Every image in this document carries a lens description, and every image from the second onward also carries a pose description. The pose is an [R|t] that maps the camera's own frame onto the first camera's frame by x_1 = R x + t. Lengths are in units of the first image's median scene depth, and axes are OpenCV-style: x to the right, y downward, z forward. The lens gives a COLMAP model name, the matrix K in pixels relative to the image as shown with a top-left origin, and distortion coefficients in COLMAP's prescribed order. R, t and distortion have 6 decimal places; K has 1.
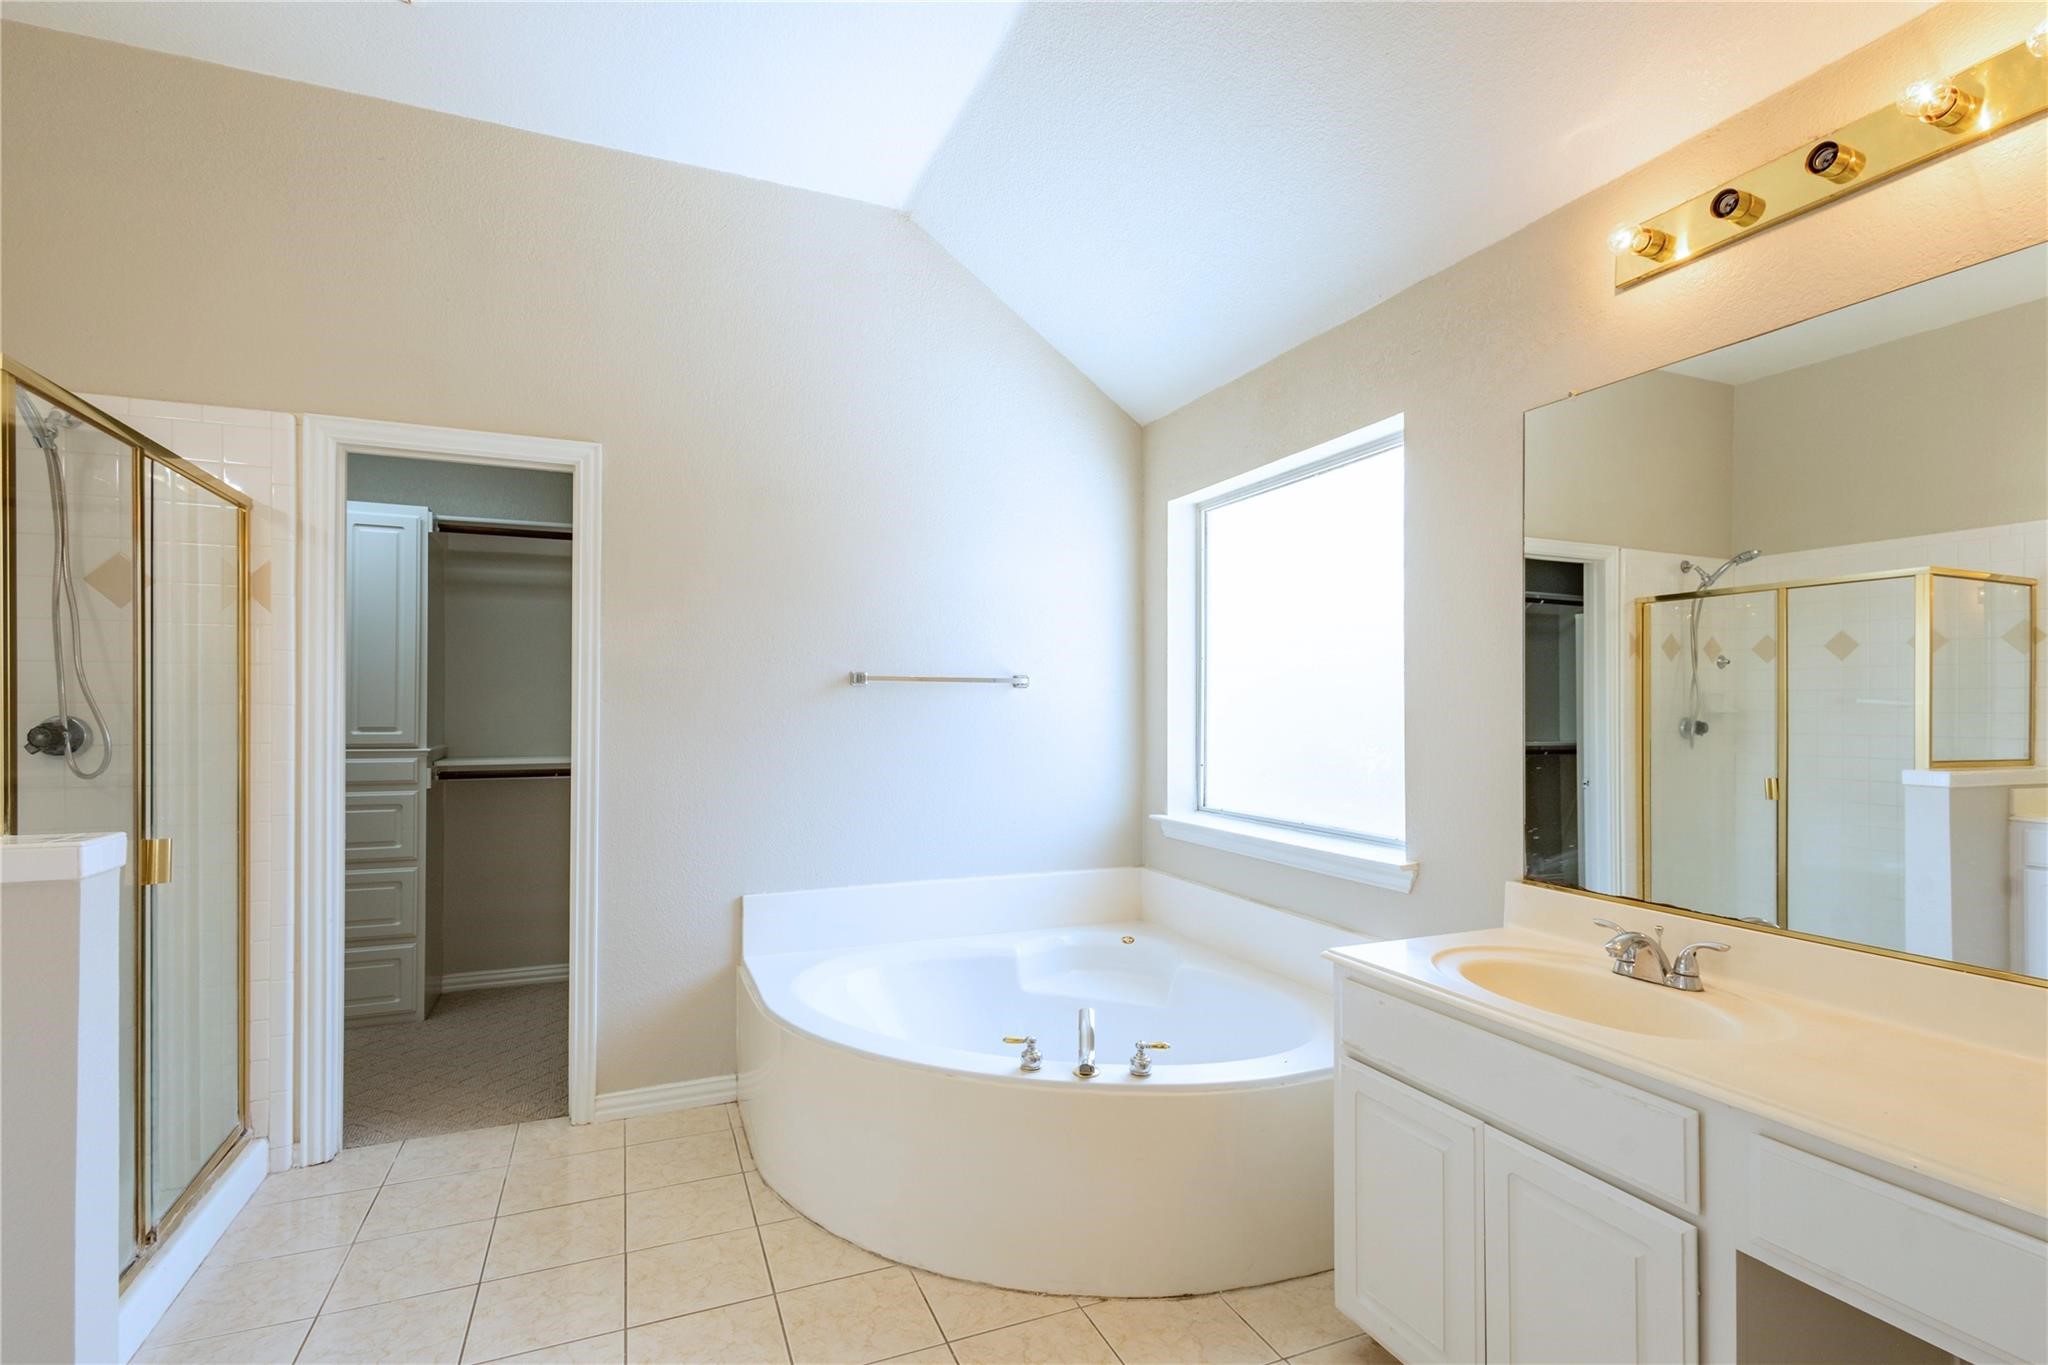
lens RADIAL K [[946.8, 0, 1026.9], [0, 946.8, 707.4], [0, 0, 1]] dist [0.015783, -0.003739]
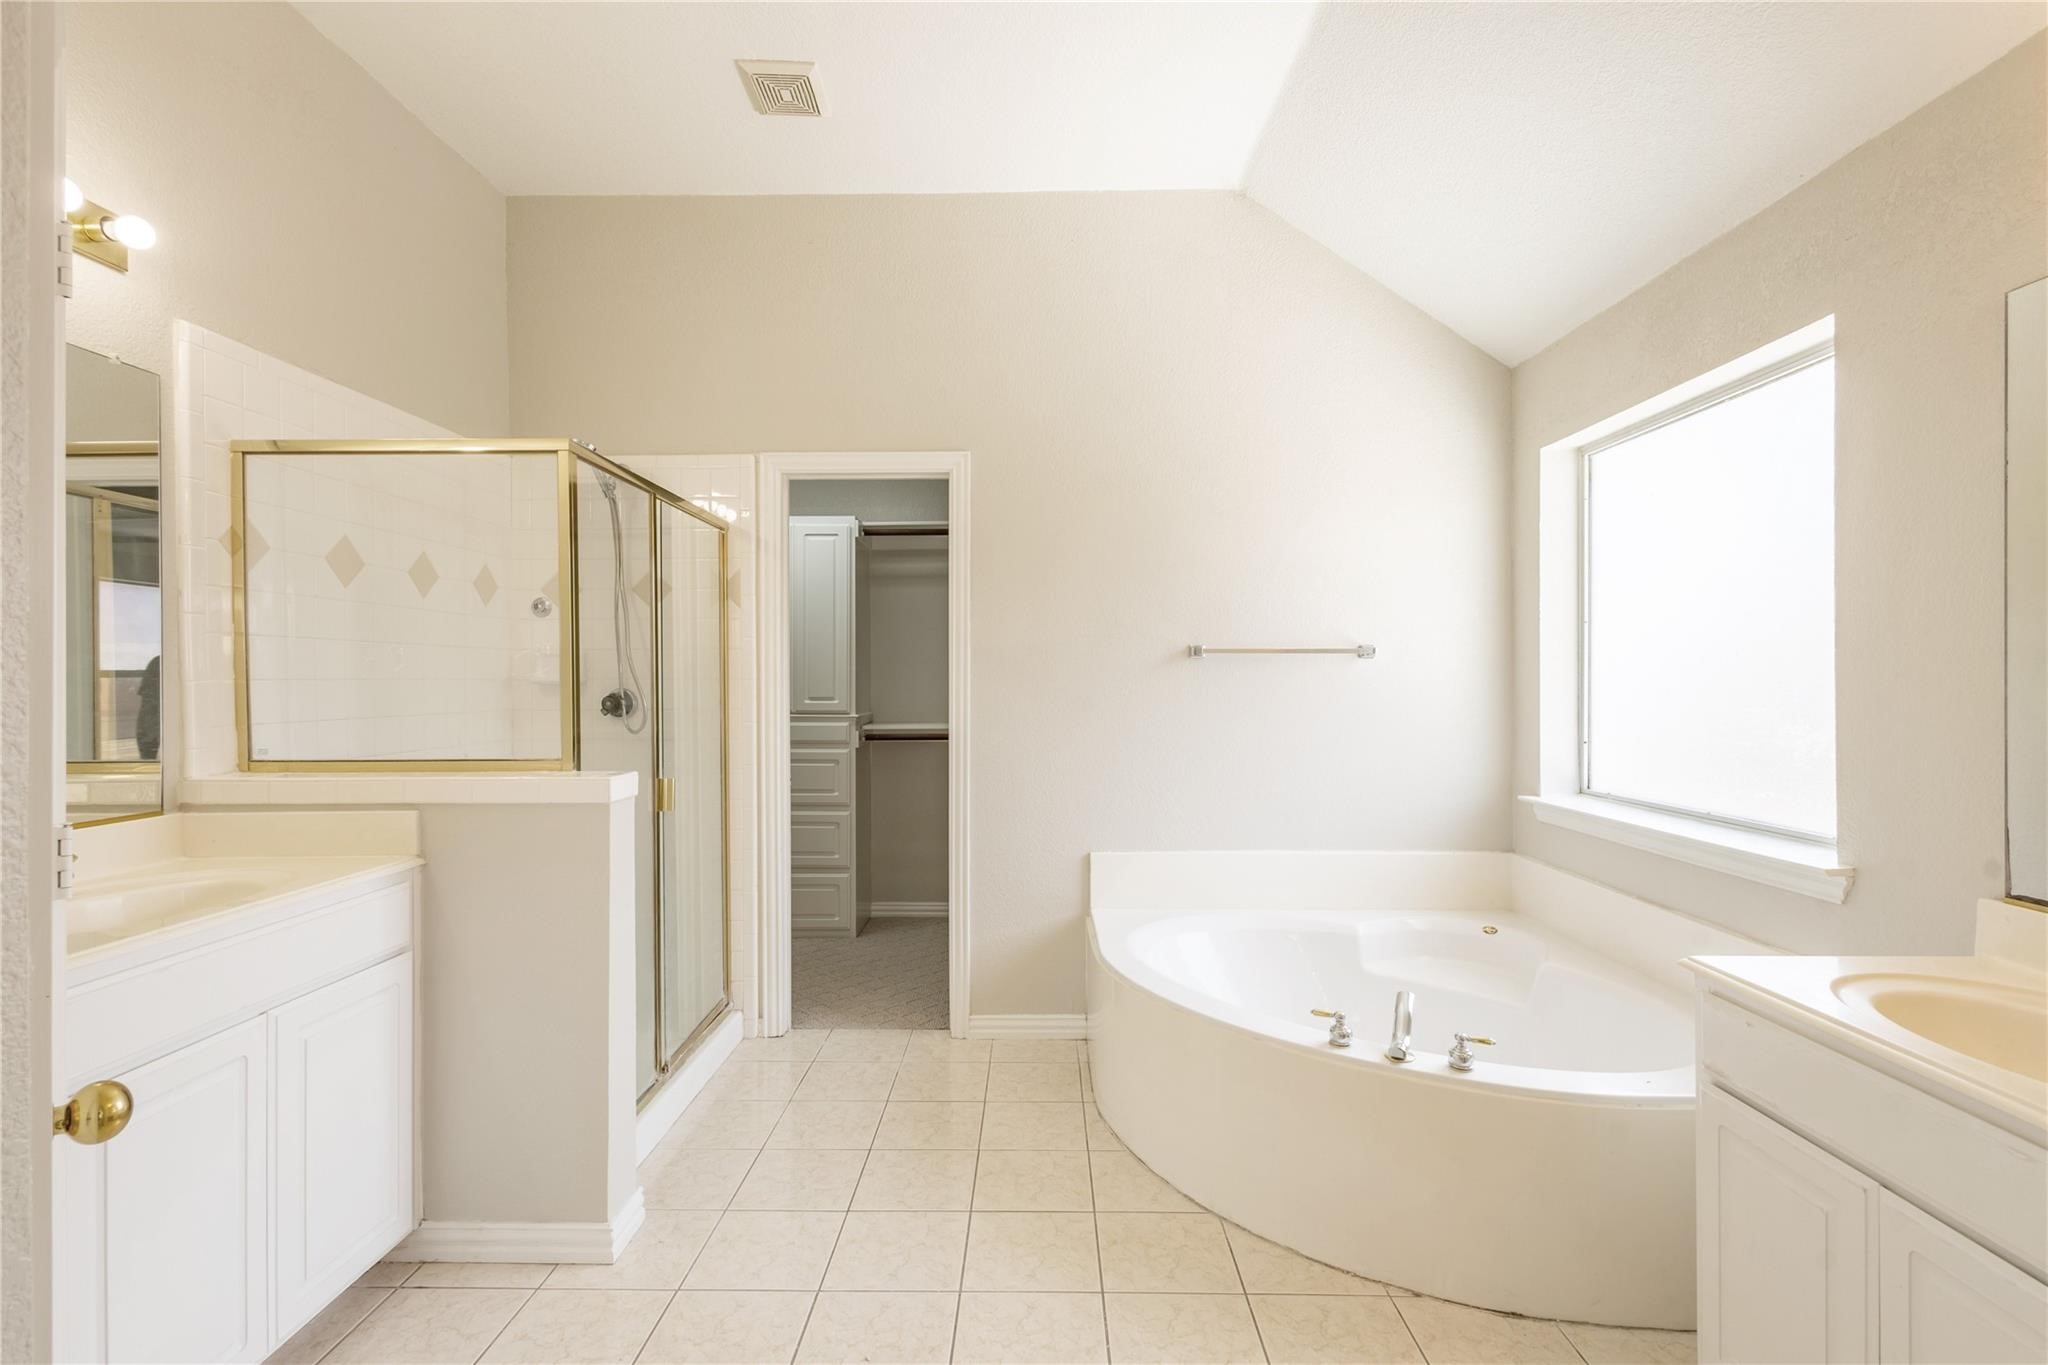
lens RADIAL K [[946.8, 0, 1045.6], [0, 946.8, 686.2], [0, 0, 1]] dist [0.015783, -0.003739]
pose [[0.918083, -0.002059, -0.396384, 0.101491], [0.005158, 0.999964, 0.006751, -0.000339], [0.396356, -0.008243, 0.918060, -0.023004]]
